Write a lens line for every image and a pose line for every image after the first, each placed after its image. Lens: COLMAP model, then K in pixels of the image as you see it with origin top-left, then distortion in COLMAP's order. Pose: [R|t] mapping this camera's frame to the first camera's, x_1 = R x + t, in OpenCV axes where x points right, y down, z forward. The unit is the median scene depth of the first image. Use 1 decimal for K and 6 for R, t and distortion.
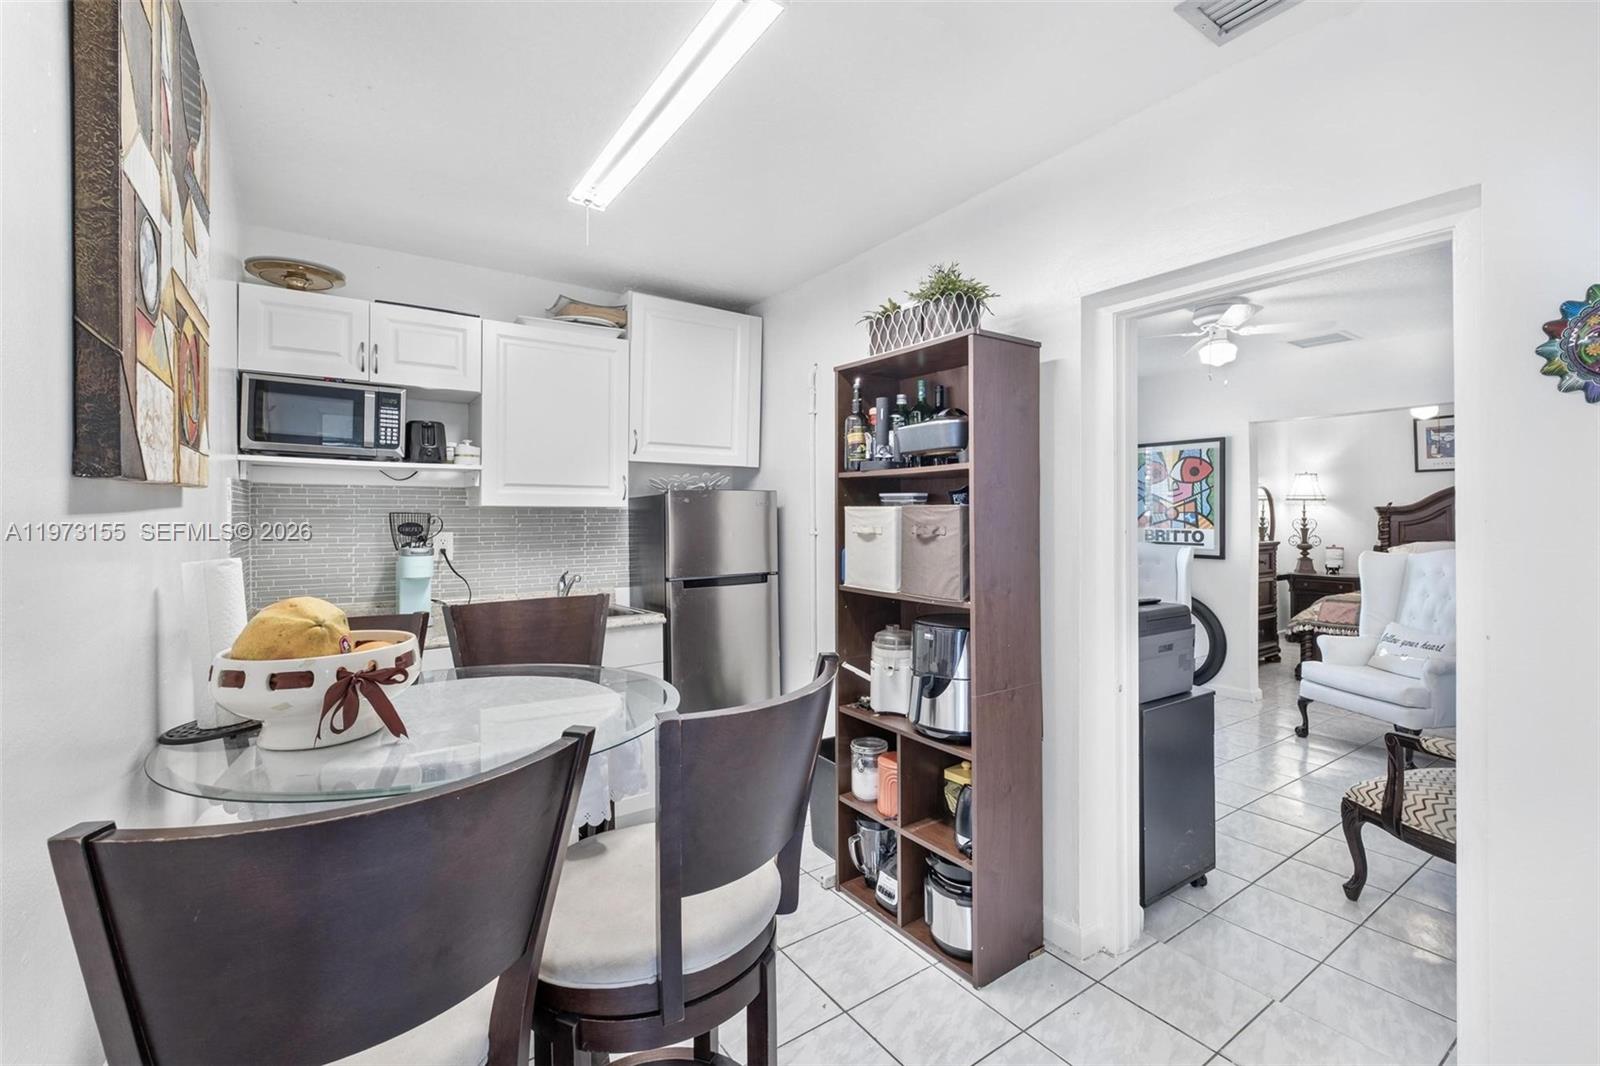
lens RADIAL K [[696.5, 0, 794.4], [0, 696.5, 506.2], [0, 0, 1]] dist [-0.005769, -0.002000]
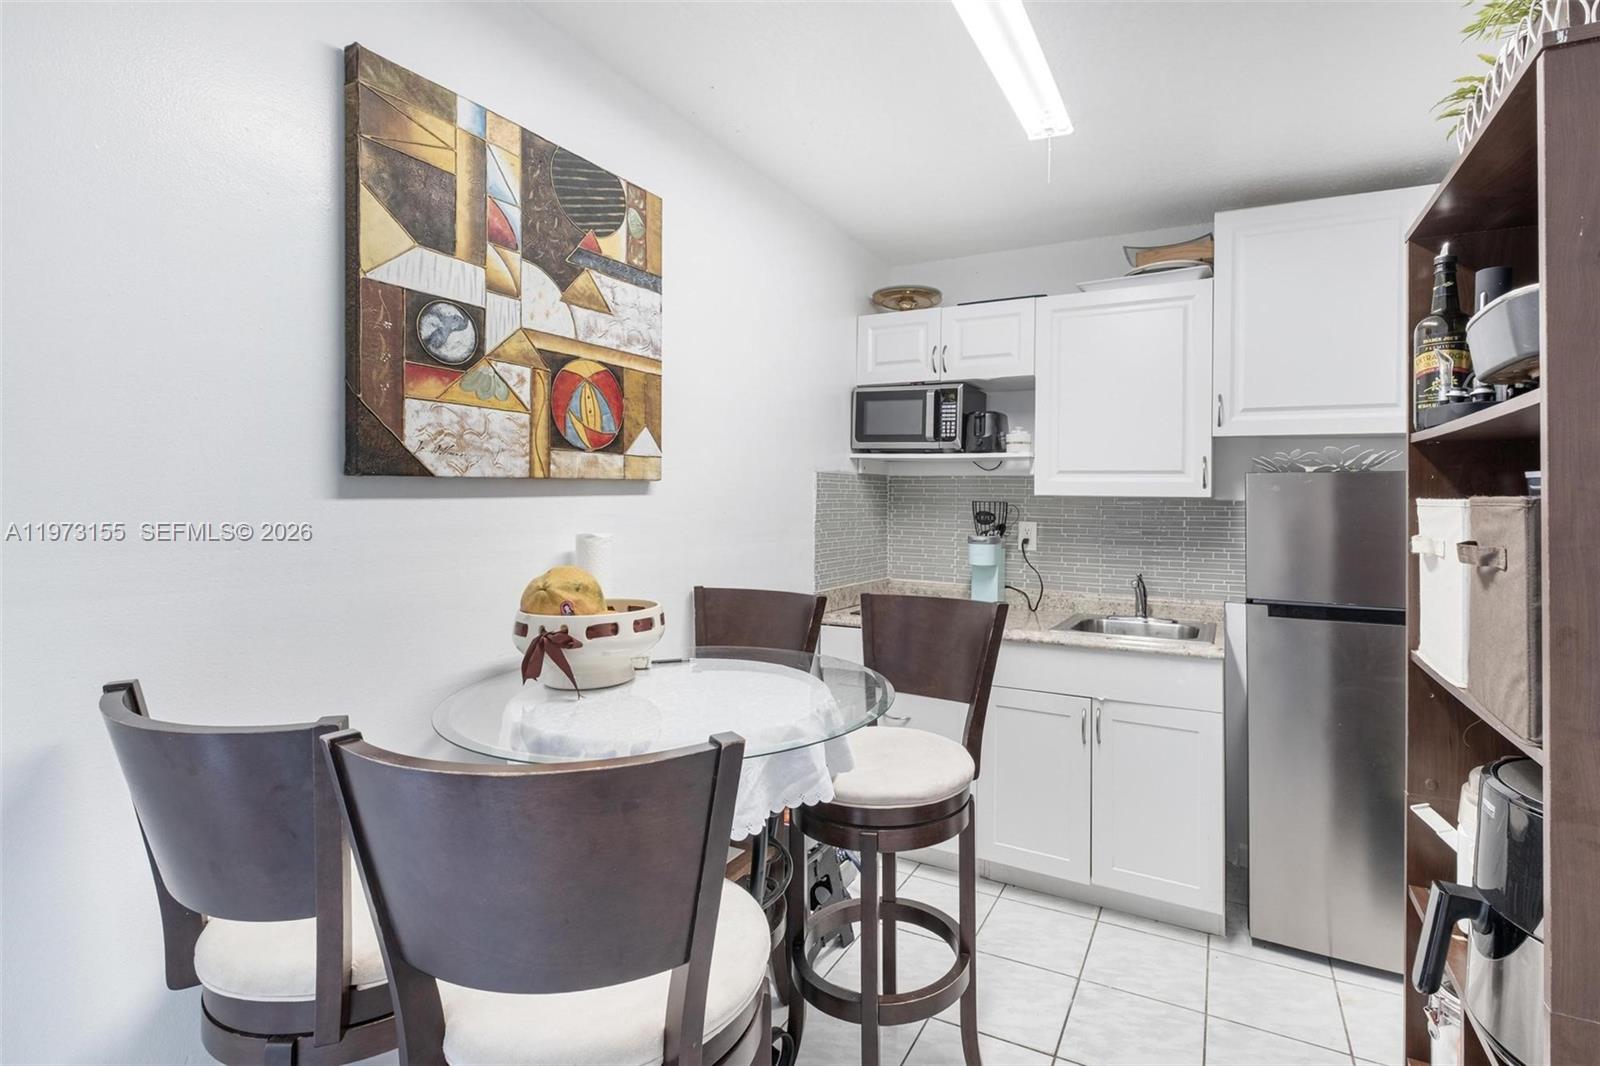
lens RADIAL K [[696.5, 0, 868.0], [0, 696.5, 492.0], [0, 0, 1]] dist [-0.005769, -0.002000]
pose [[0.492638, 0.001848, -0.870232, 0.293800], [-0.006282, 0.999979, -0.001433, -0.002394], [0.870212, 0.006172, 0.492640, 0.376696]]
